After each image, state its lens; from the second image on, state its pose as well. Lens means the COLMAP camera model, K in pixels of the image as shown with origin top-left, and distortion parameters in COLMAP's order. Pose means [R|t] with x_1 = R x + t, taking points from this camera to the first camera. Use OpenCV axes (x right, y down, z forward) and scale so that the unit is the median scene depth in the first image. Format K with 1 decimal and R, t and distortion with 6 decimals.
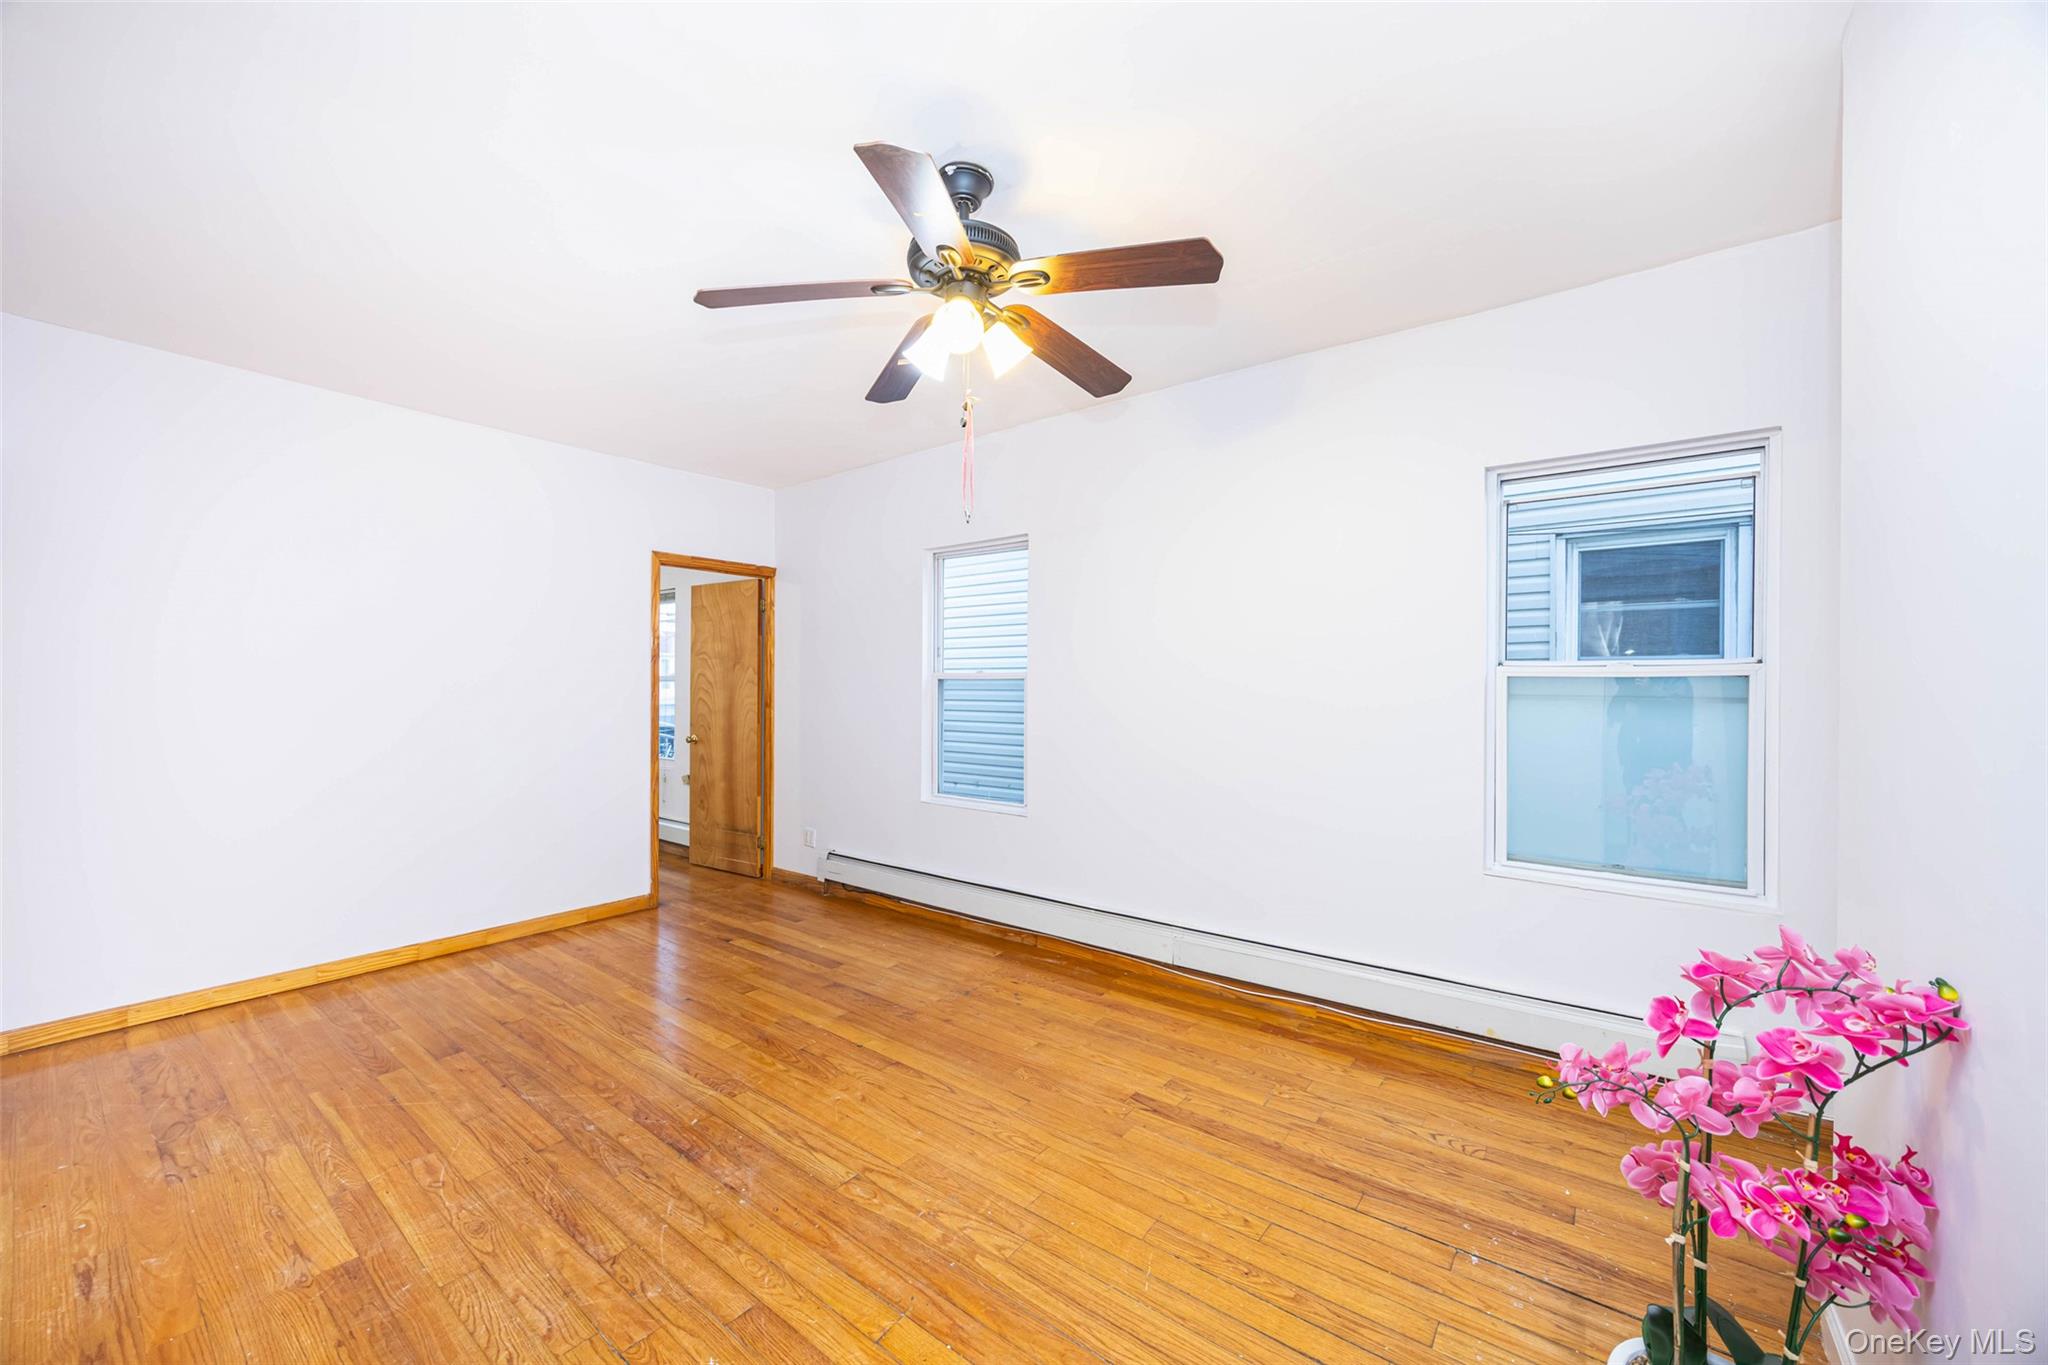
lens RADIAL K [[785.8, 0, 1023.3], [0, 785.8, 685.7], [0, 0, 1]] dist [-0.002043, -0.000019]
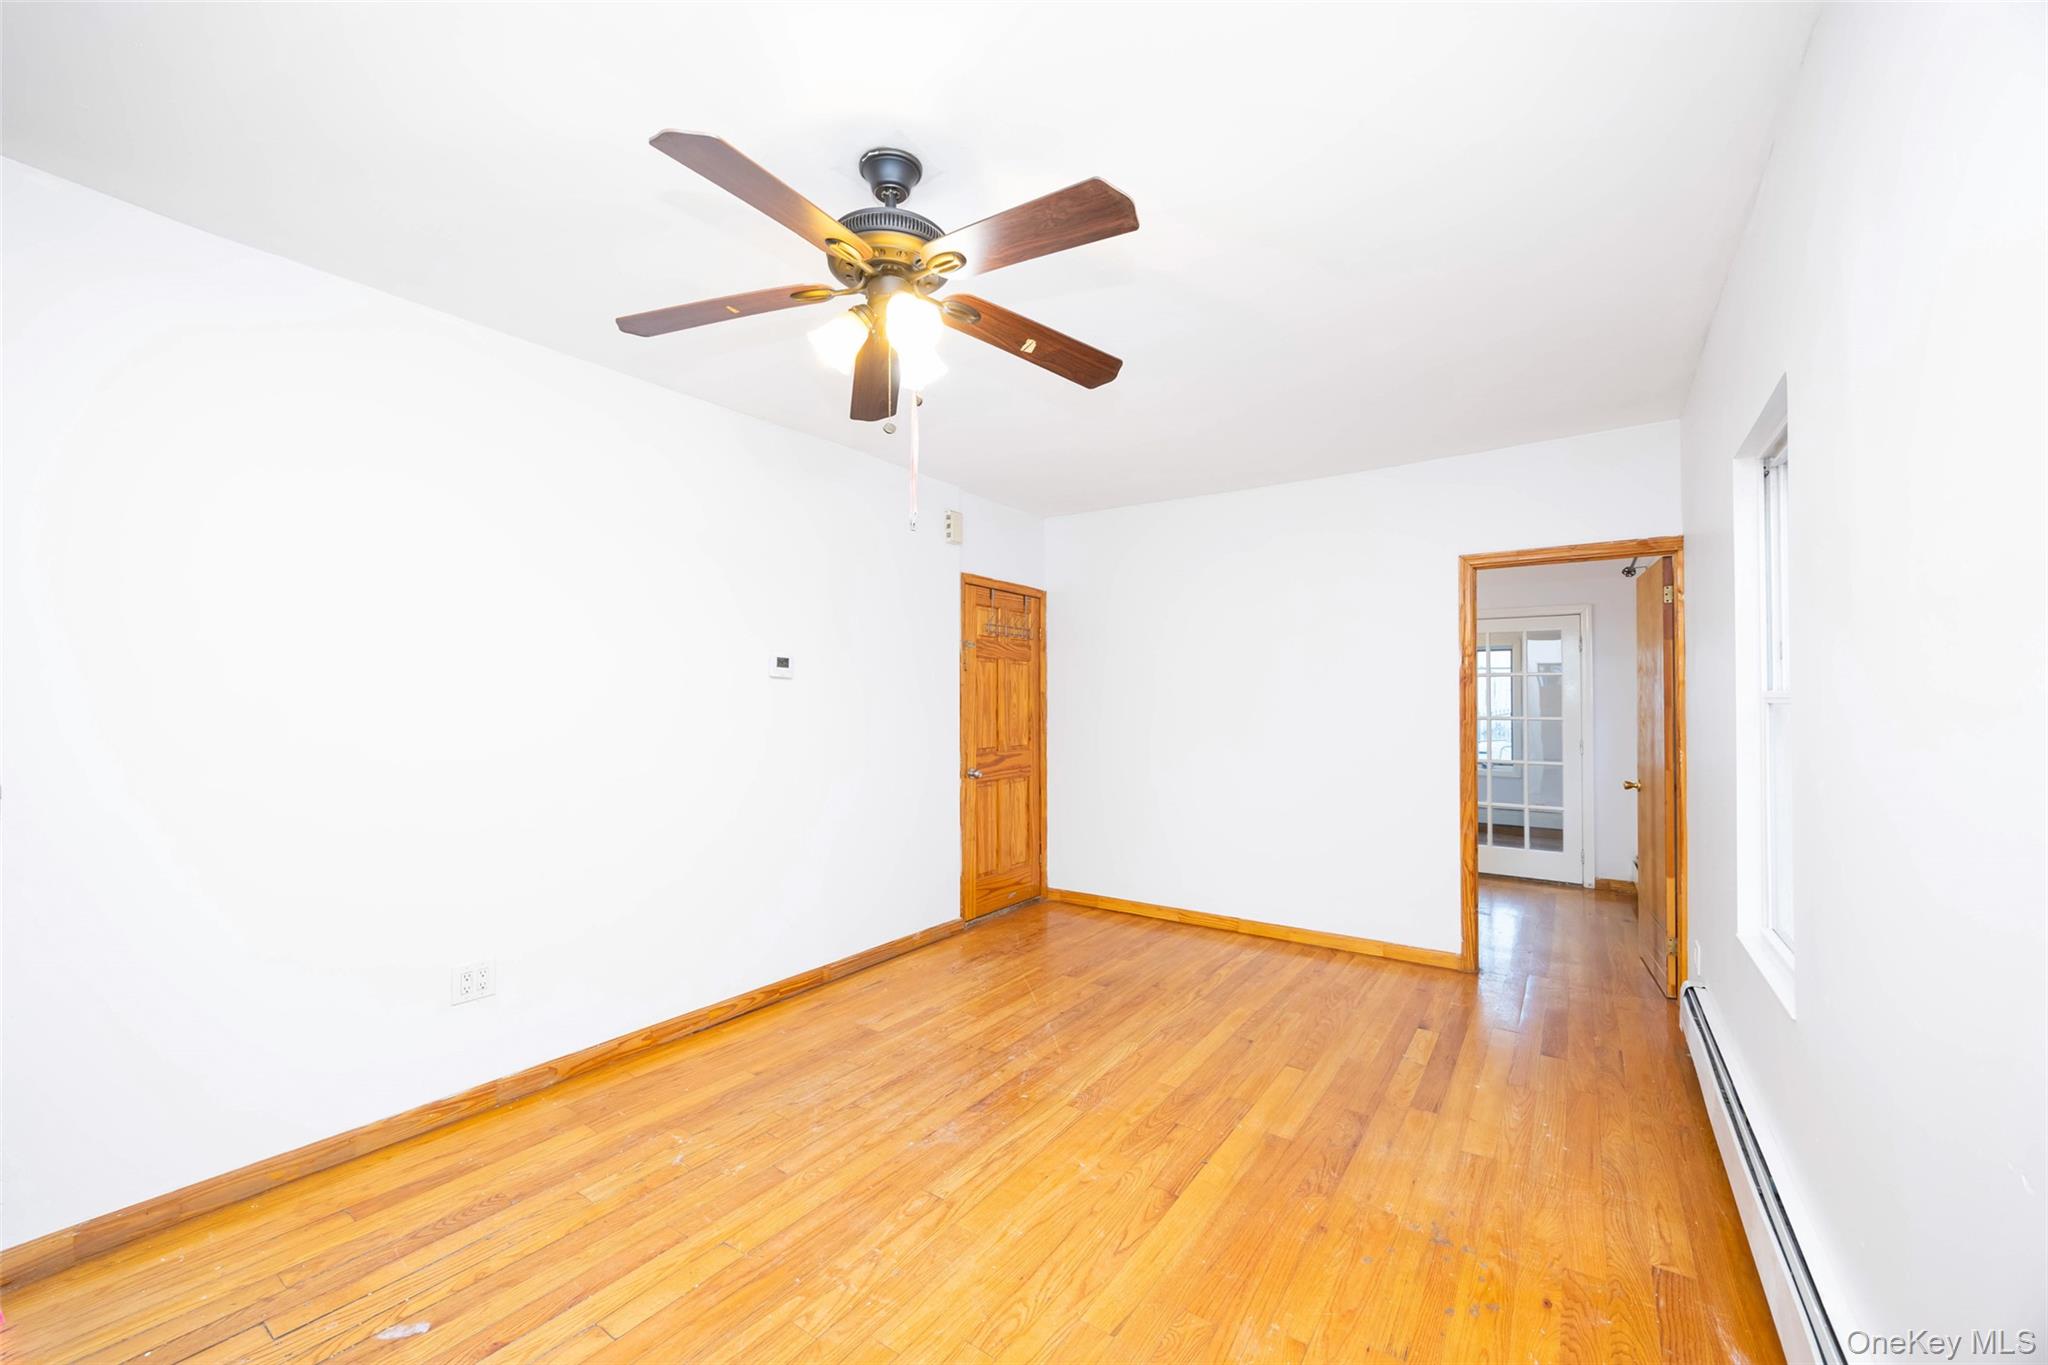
lens RADIAL K [[785.8, 0, 1026.0], [0, 785.8, 686.7], [0, 0, 1]] dist [-0.002043, -0.000019]
pose [[0.044588, -0.023299, -0.998734, 0.623281], [-0.007219, 0.999694, -0.023644, -0.008821], [0.998979, 0.008265, 0.044406, 0.807386]]
